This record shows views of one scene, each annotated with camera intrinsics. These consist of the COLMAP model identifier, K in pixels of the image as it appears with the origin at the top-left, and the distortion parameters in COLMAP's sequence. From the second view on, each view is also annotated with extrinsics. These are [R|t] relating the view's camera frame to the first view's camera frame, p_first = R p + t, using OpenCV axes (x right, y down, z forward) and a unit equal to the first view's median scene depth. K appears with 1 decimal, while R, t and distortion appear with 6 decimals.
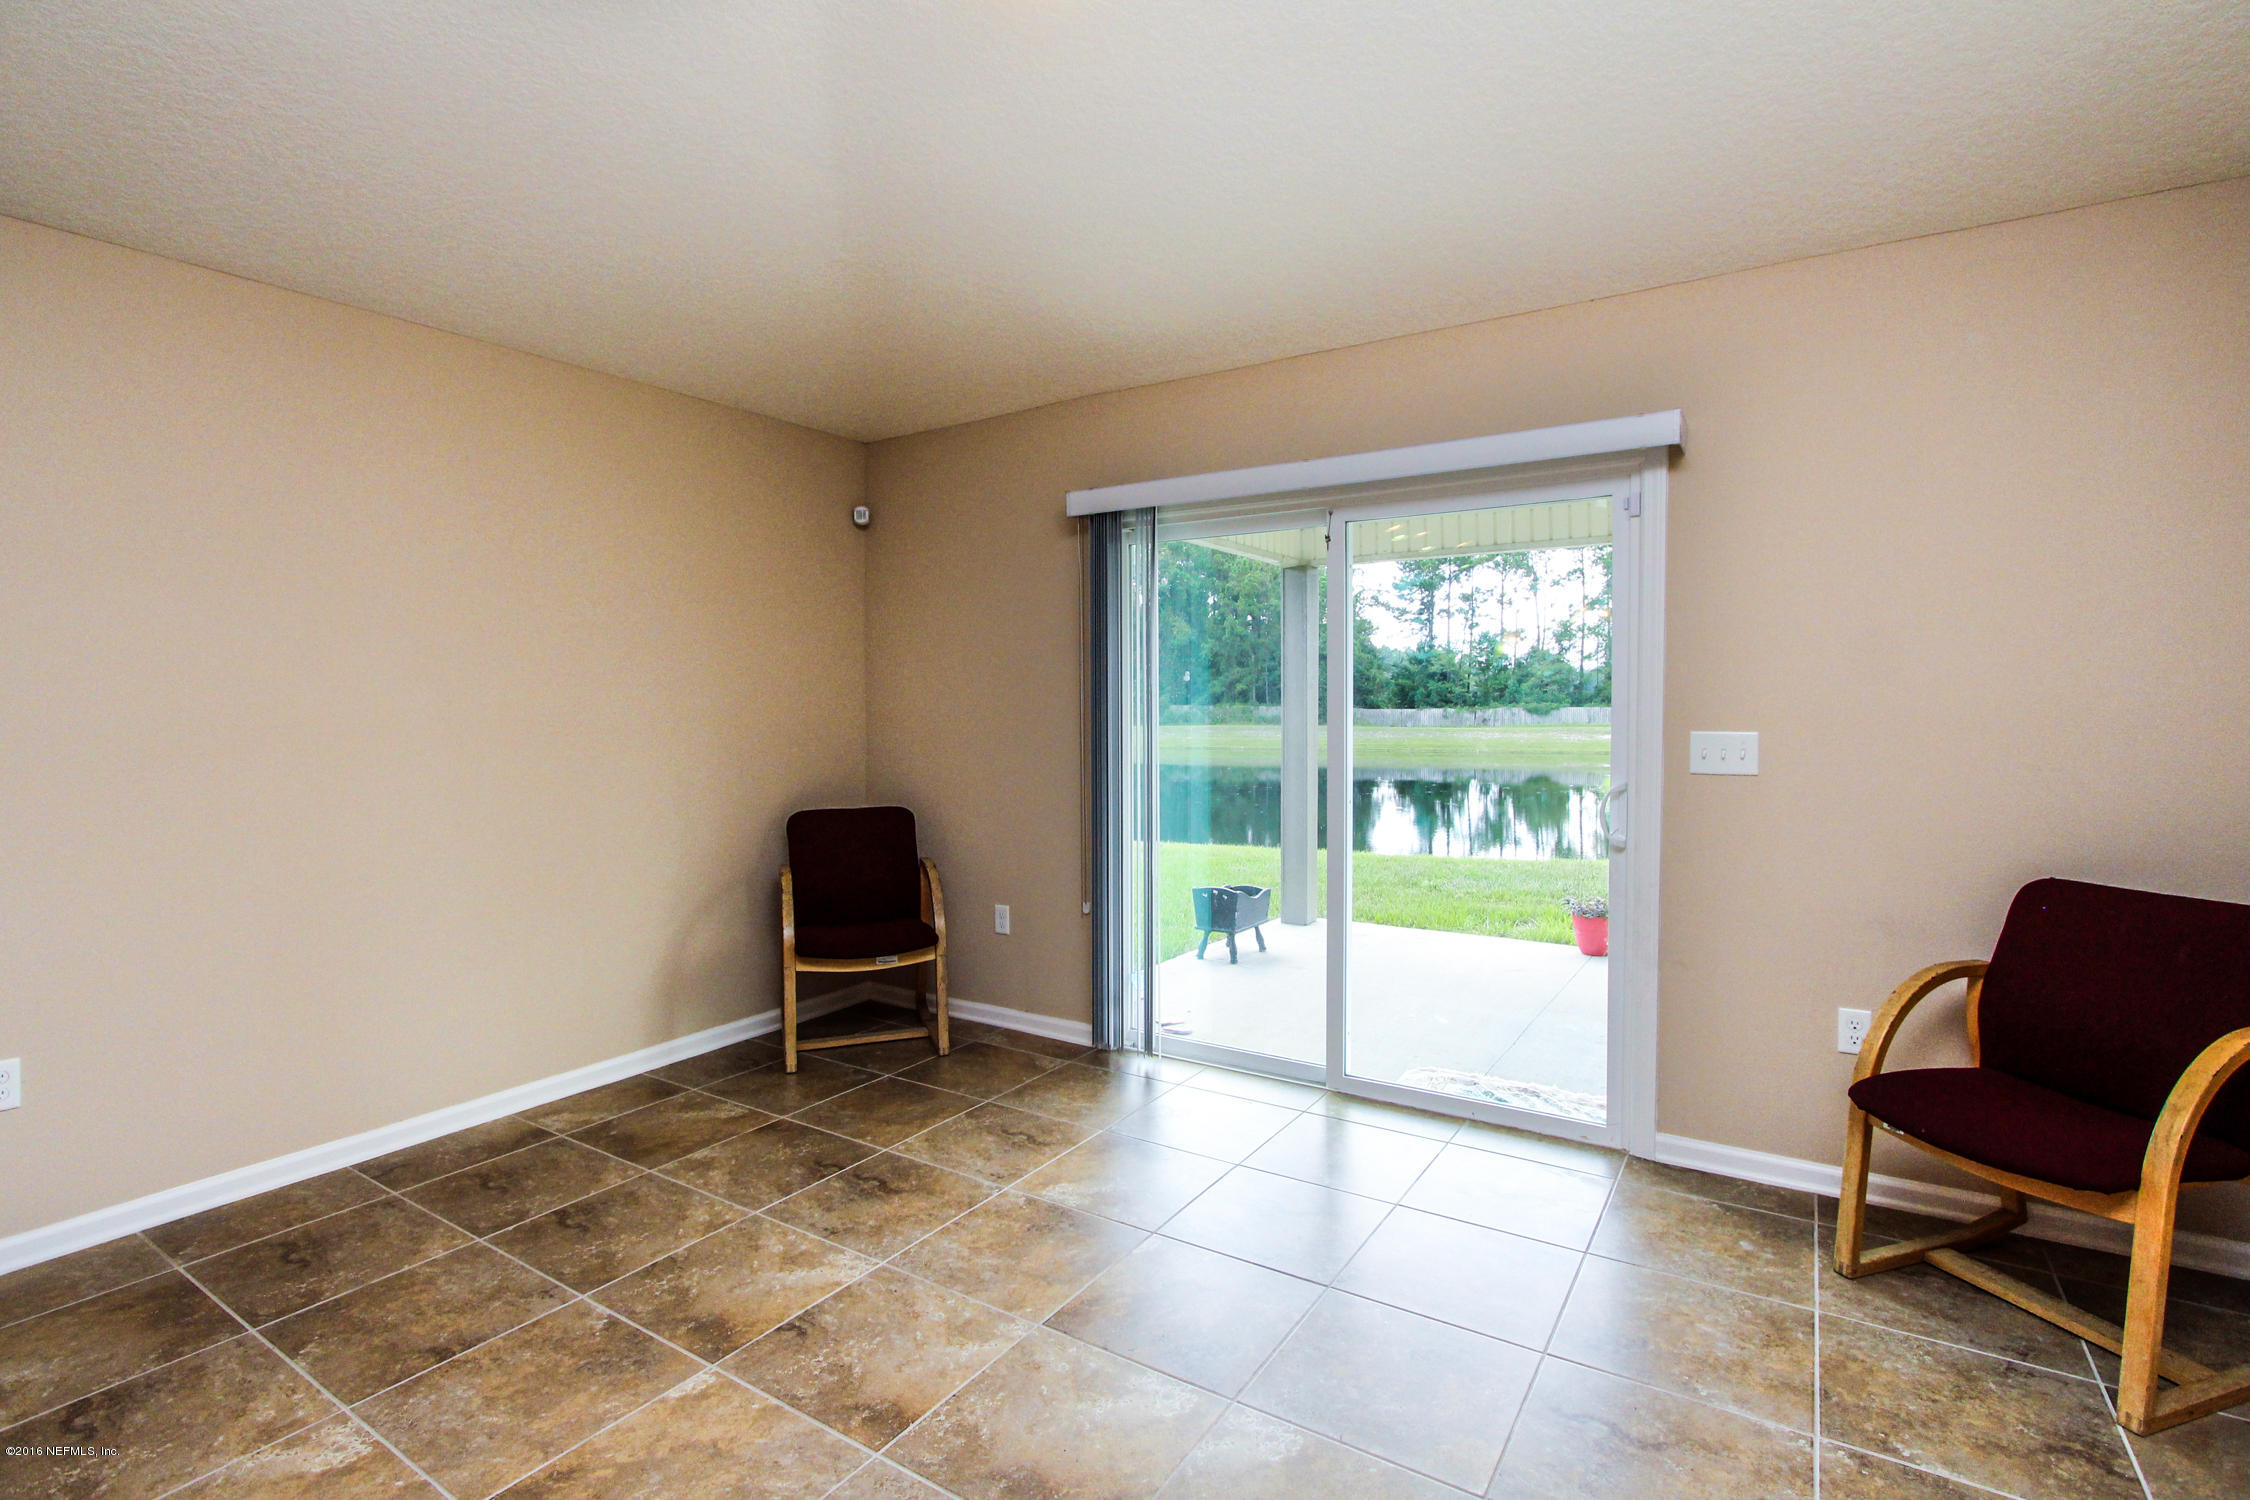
lens RADIAL K [[1058.5, 0, 1118.8], [0, 1058.5, 733.2], [0, 0, 1]] dist [-0.018316, 0.003518]
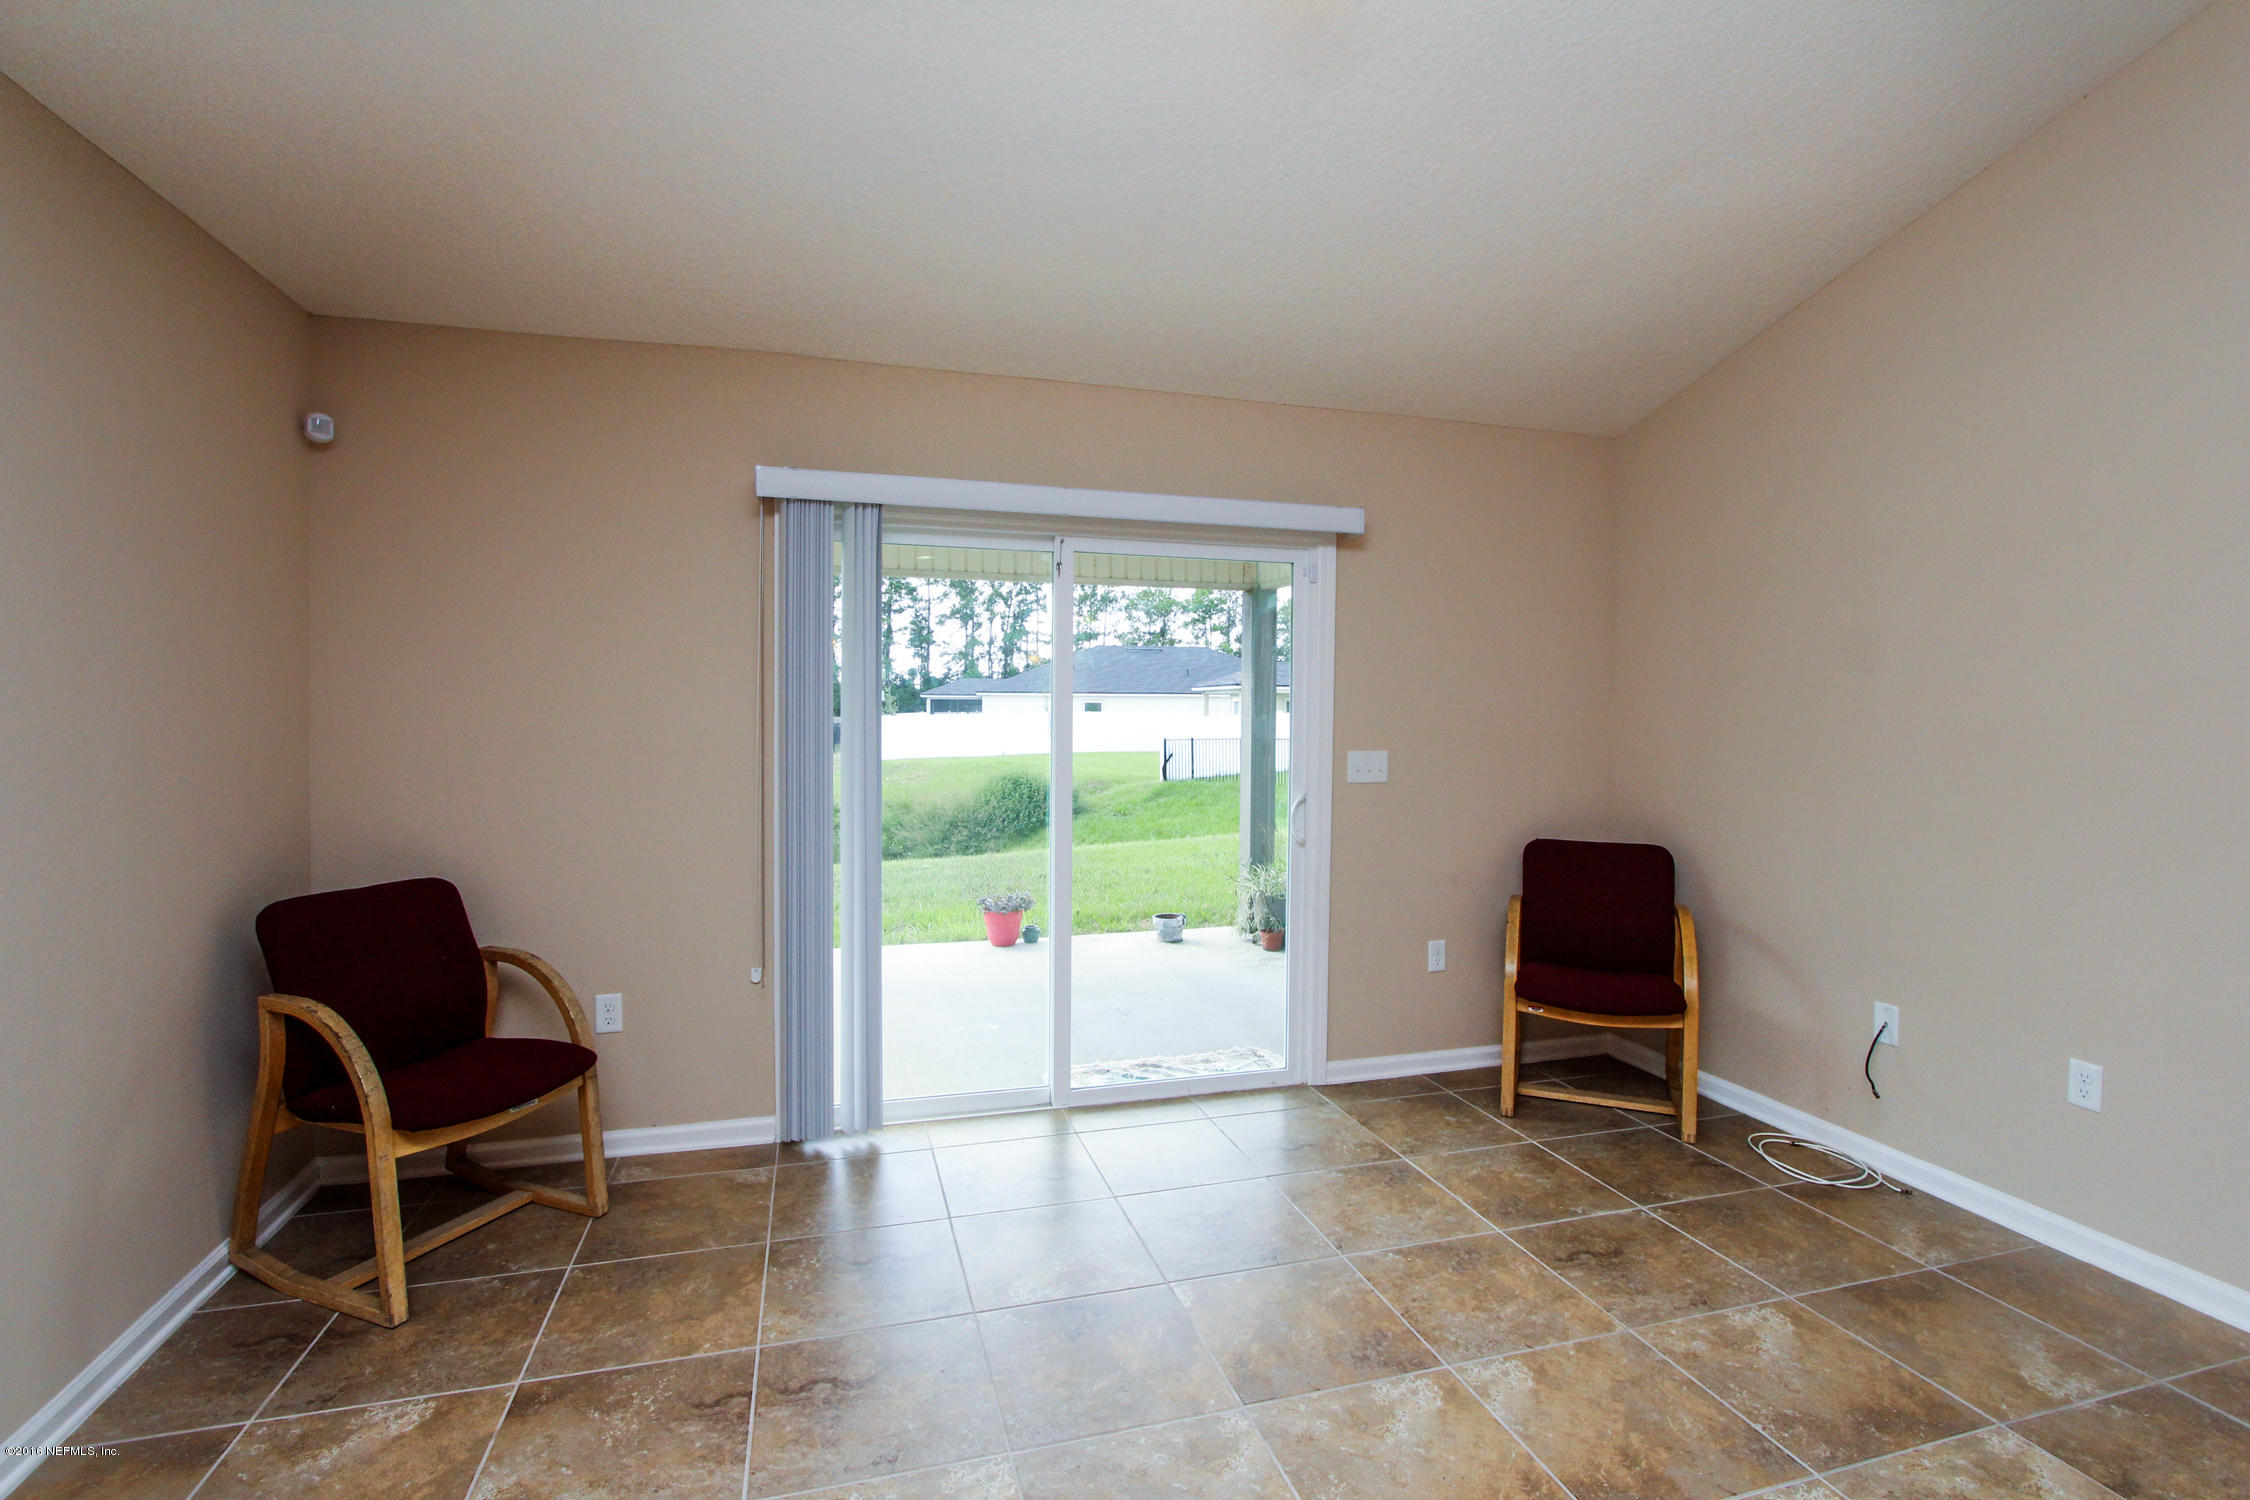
lens RADIAL K [[1064.7, 0, 1064.2], [0, 1064.7, 738.0], [0, 0, 1]] dist [-0.016971, 0.001856]
pose [[0.654768, -0.010870, 0.755752, -0.509133], [0.012780, 0.999913, 0.003310, -0.019211], [-0.755722, 0.007491, 0.654850, 0.292637]]
